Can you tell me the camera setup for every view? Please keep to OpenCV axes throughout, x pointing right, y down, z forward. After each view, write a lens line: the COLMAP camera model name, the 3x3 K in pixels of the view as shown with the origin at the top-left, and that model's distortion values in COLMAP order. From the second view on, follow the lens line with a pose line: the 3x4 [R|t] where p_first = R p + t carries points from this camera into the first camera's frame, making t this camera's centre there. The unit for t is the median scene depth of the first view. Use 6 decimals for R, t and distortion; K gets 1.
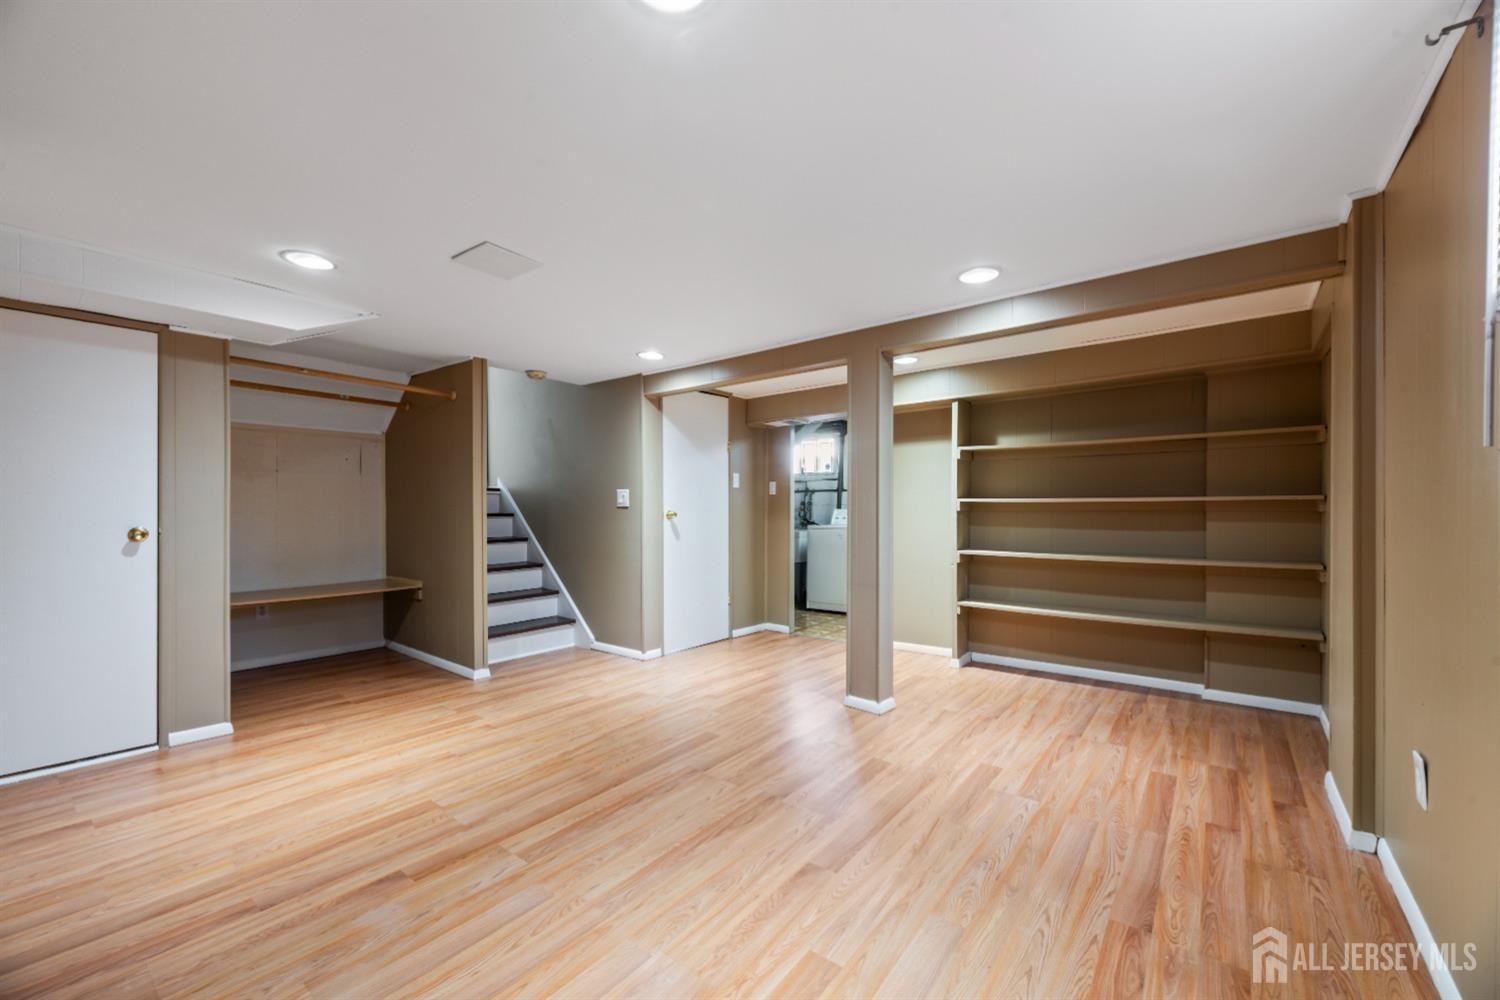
lens RADIAL K [[604.3, 0, 752.9], [0, 604.3, 507.7], [0, 0, 1]] dist [-0.002195, 0.000859]
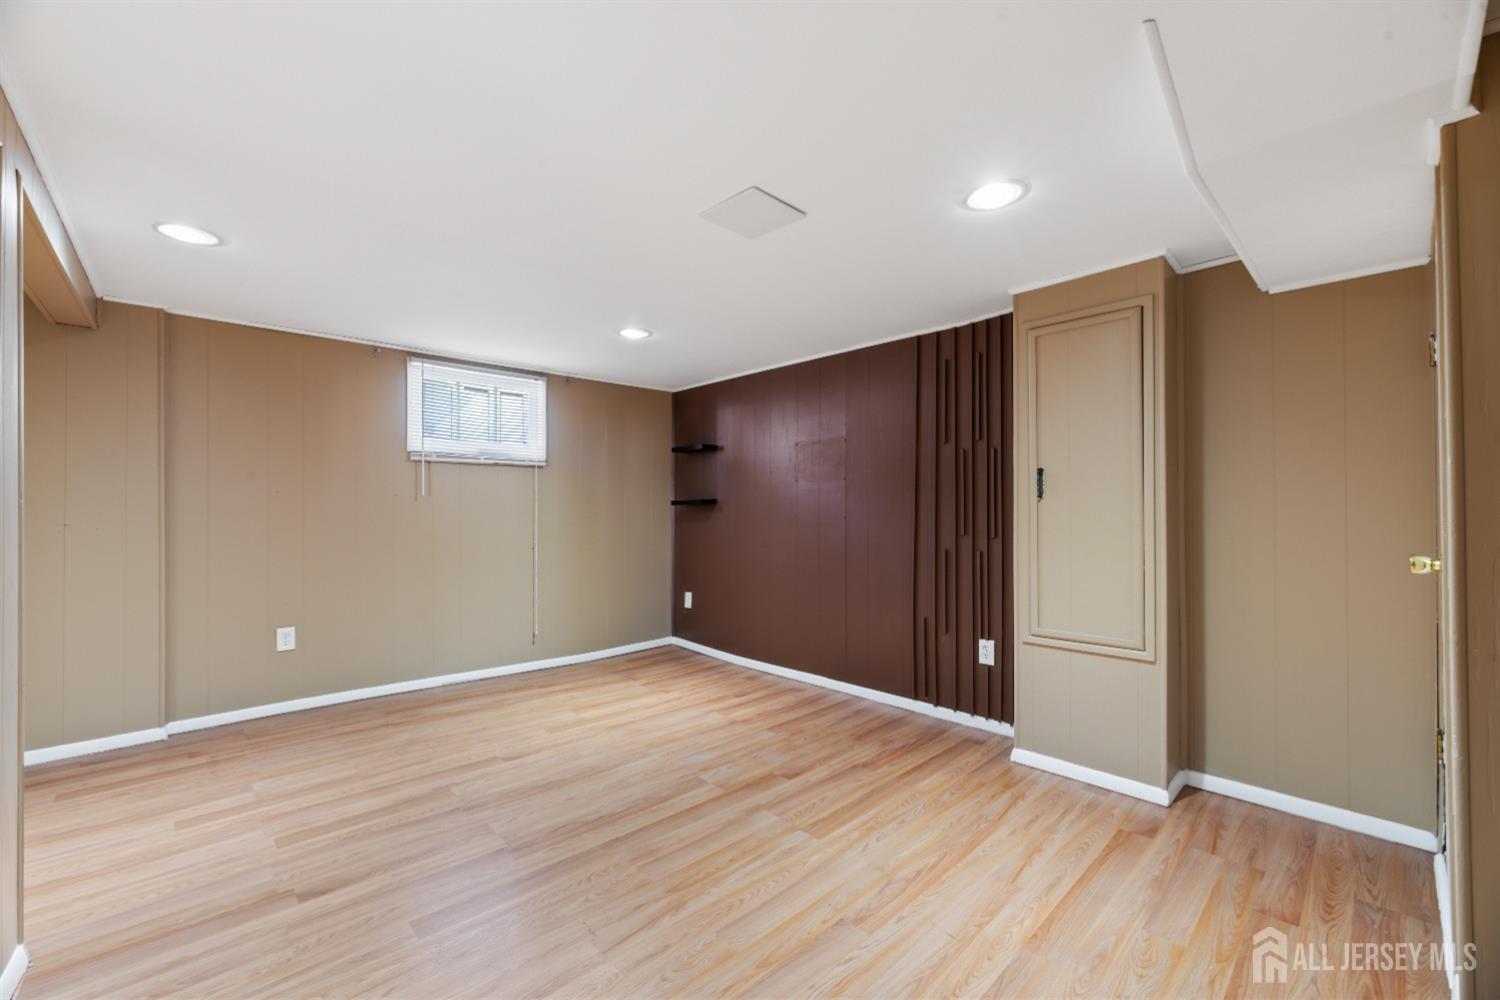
lens RADIAL K [[604.3, 0, 747.6], [0, 604.3, 505.2], [0, 0, 1]] dist [-0.002195, 0.000859]
pose [[-0.987724, 0.002865, 0.156181, -0.616612], [0.002002, 0.999982, -0.005687, -0.008238], [-0.156194, -0.005304, -0.987712, 2.058612]]
